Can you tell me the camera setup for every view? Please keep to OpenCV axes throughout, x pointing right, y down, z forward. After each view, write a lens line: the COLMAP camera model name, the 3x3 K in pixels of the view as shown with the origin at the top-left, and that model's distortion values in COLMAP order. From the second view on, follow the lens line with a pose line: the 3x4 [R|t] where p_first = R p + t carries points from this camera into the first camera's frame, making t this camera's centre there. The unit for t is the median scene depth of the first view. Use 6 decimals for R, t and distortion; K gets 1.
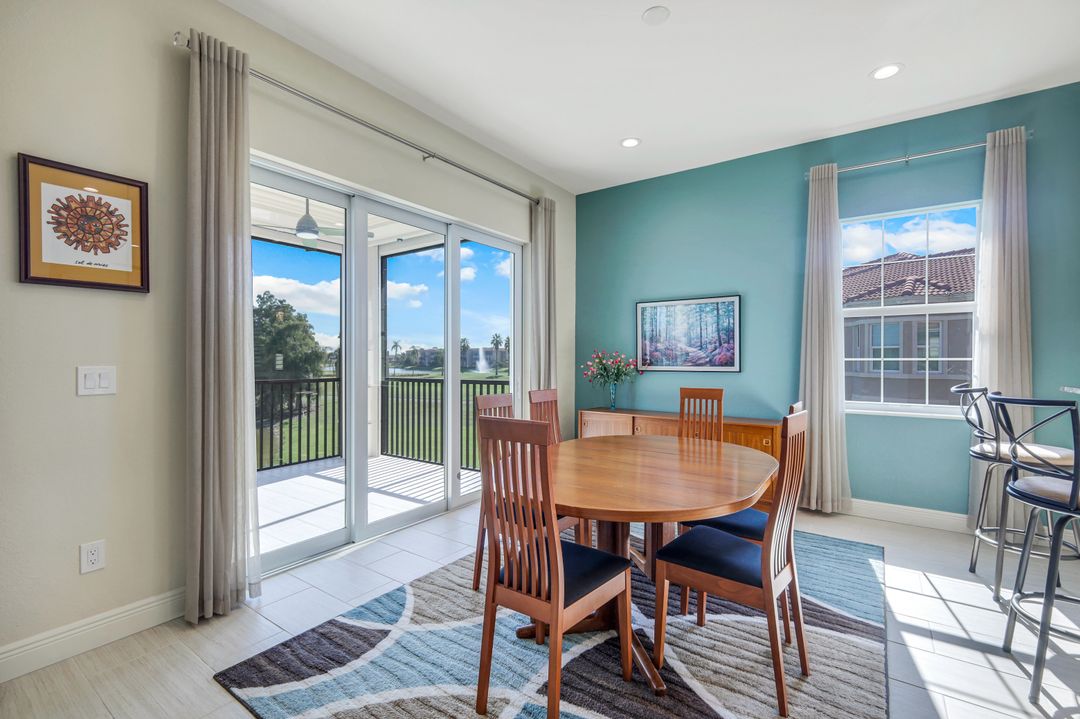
lens RADIAL K [[473.4, 0, 540.0], [0, 473.4, 359.5], [0, 0, 1]] dist [-0.000136, -0.000358]
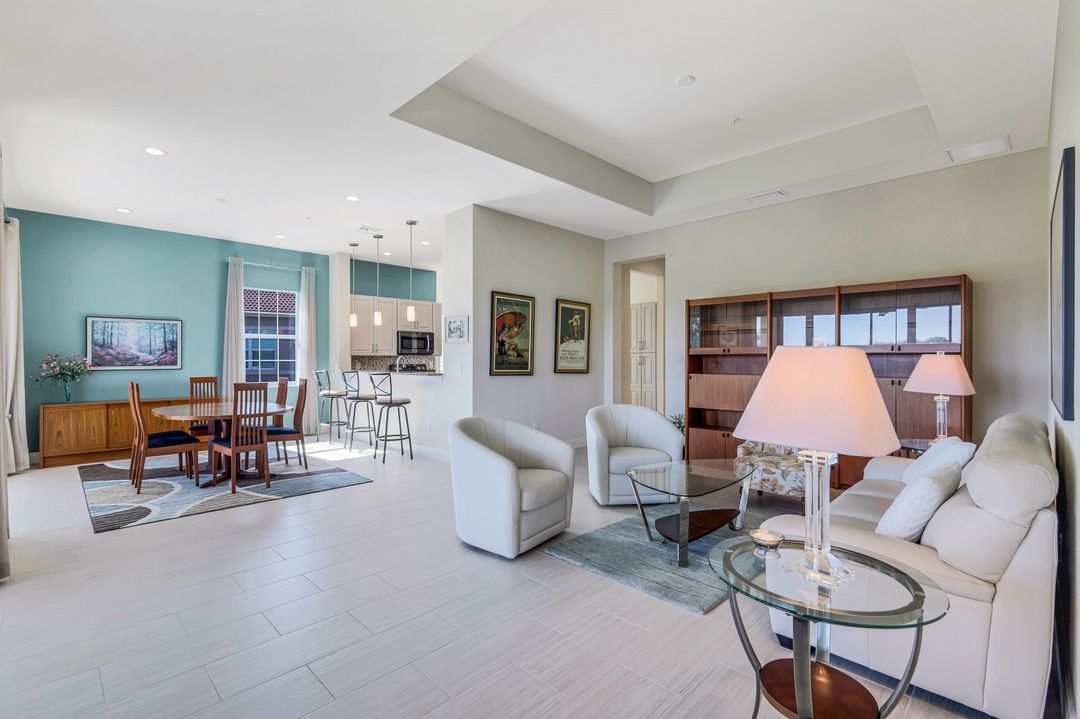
lens RADIAL K [[483.3, 0, 540.0], [0, 483.3, 359.5], [0, 0, 1]] dist [-0.000610, -0.000332]
pose [[0.164804, -0.004334, 0.986317, -0.971514], [0.002446, 0.999989, 0.003985, -0.008788], [-0.986323, 0.001756, 0.164813, -0.446313]]
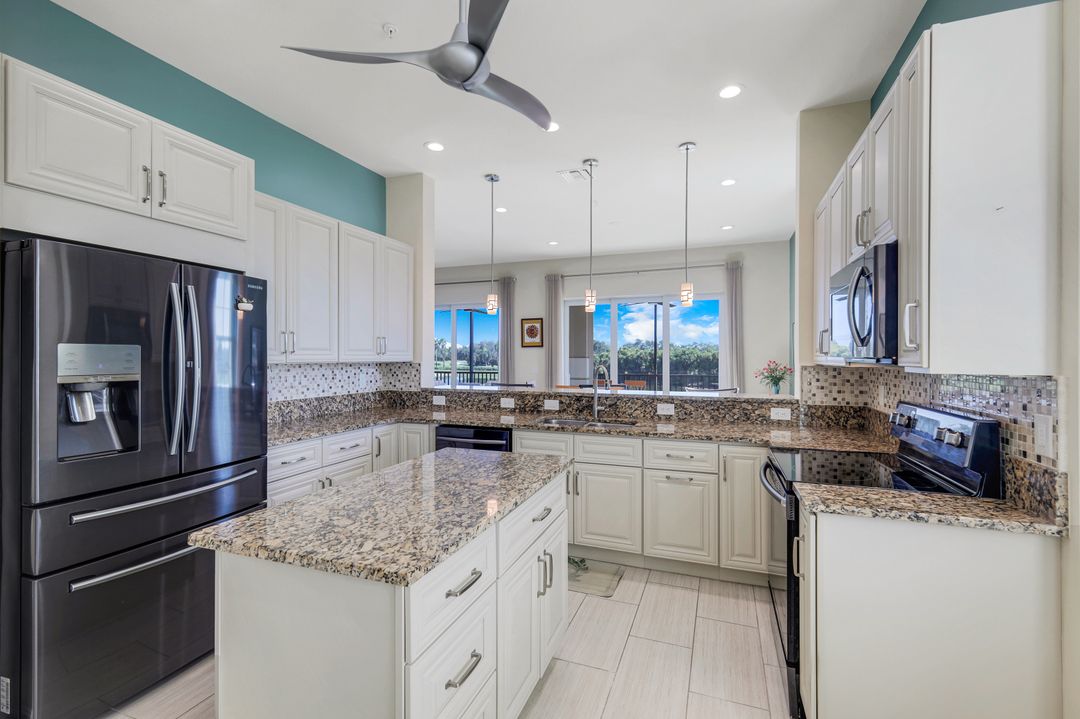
lens RADIAL K [[473.5, 0, 547.3], [0, 473.5, 355.7], [0, 0, 1]] dist [0.003405, 0.000521]
pose [[0.266594, -0.004044, -0.963801, 1.429266], [-0.001054, 0.999989, -0.004487, -0.027417], [0.963808, 0.002212, 0.266586, 0.013058]]
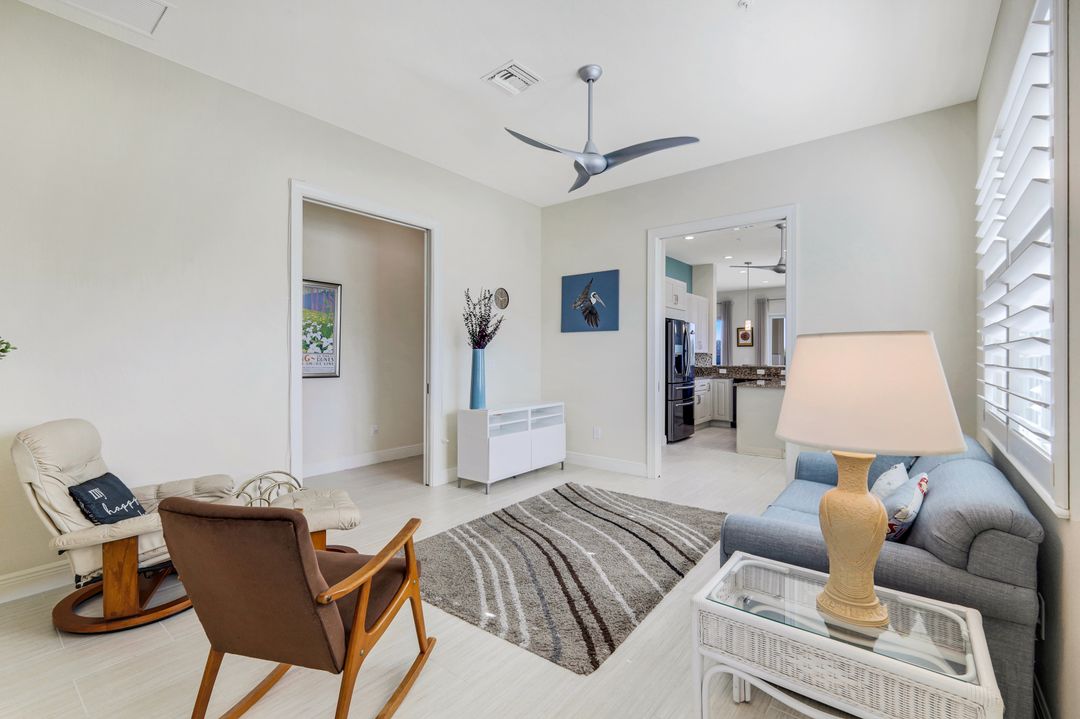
lens RADIAL K [[473.4, 0, 540.0], [0, 473.4, 359.5], [0, 0, 1]] dist [-0.000136, -0.000358]
pose [[-0.062406, 0.001583, -0.998050, 2.549026], [-0.004458, 0.999988, 0.001864, 0.009486], [0.998041, 0.004566, -0.062398, -0.612676]]
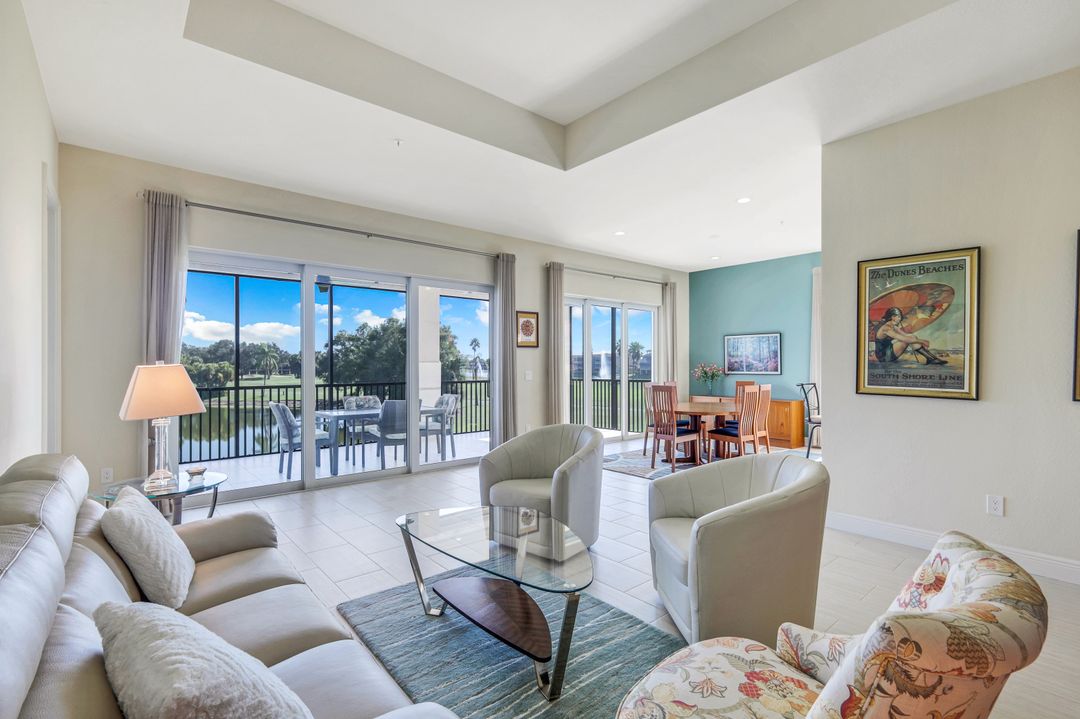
lens RADIAL K [[489.0, 0, 543.3], [0, 489.0, 360.5], [0, 0, 1]] dist [0.000852, 0.000224]
pose [[0.969882, -0.006645, -0.243483, -0.008886], [0.004196, 0.999935, -0.010574, -0.011968], [0.243538, 0.009234, 0.969847, -1.060483]]
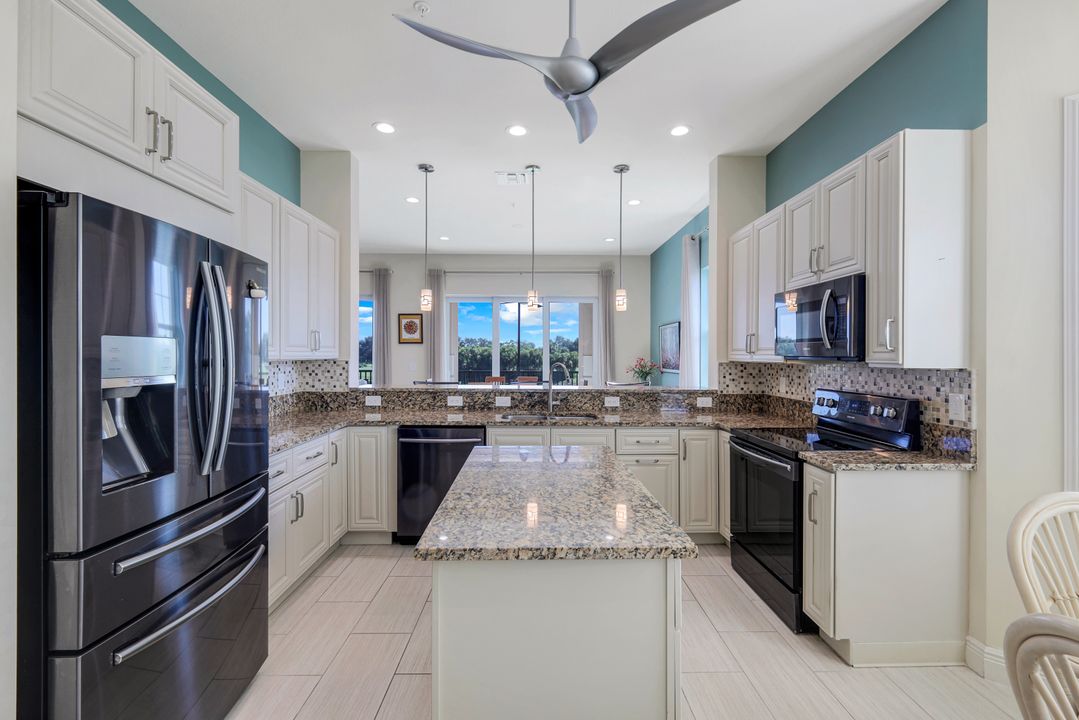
lens RADIAL K [[472.3, 0, 545.9], [0, 472.3, 352.3], [0, 0, 1]] dist [0.002609, 0.000181]
pose [[0.602601, -0.002310, -0.798039, 1.344547], [-0.004315, 0.999972, -0.006152, -0.027722], [0.798031, 0.007151, 0.602574, -0.222423]]
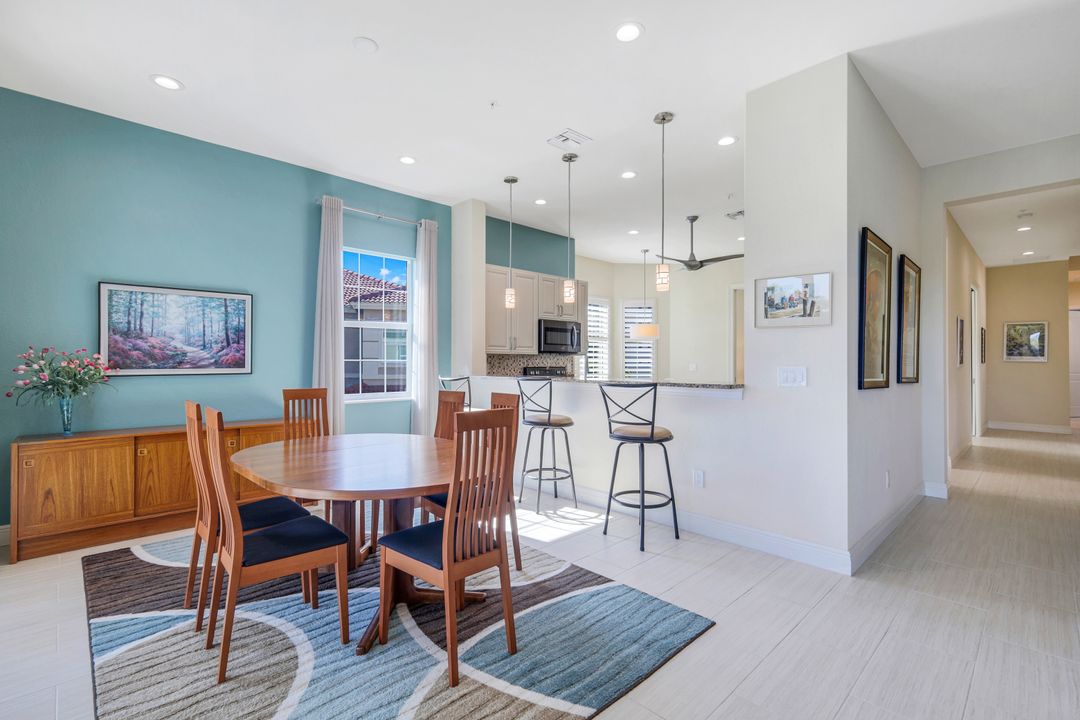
lens RADIAL K [[489.0, 0, 543.3], [0, 489.0, 361.0], [0, 0, 1]] dist [0.000852, 0.000224]
pose [[0.180567, -0.002010, 0.983561, -0.458785], [-0.000122, 0.999998, 0.002066, -0.001455], [-0.983563, -0.000493, 0.180566, 0.228340]]
